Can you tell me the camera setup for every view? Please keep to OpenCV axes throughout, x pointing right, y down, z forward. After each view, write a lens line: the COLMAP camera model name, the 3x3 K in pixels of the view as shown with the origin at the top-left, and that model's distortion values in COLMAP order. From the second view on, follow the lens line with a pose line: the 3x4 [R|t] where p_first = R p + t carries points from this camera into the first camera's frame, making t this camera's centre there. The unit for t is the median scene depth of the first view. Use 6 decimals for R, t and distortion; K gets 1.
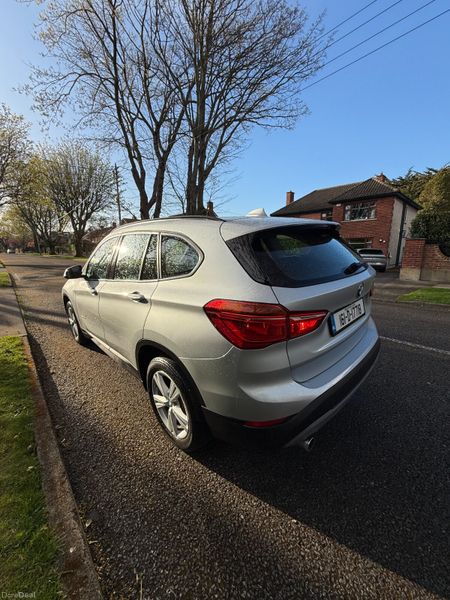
lens RADIAL K [[239.6, 0, 227.3], [0, 239.6, 300.3], [0, 0, 1]] dist [-0.001663, -0.000346]
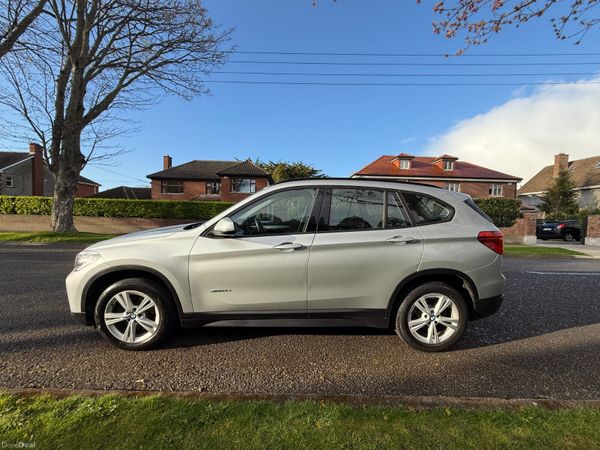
lens RADIAL K [[239.6, 0, 295.7], [0, 239.6, 229.3], [0, 0, 1]] dist [-0.001663, -0.000346]
pose [[0.640928, -0.018456, 0.767379, -2.373543], [0.141590, 0.985399, -0.094559, -0.050895], [-0.754429, 0.169259, 0.634183, 0.919557]]
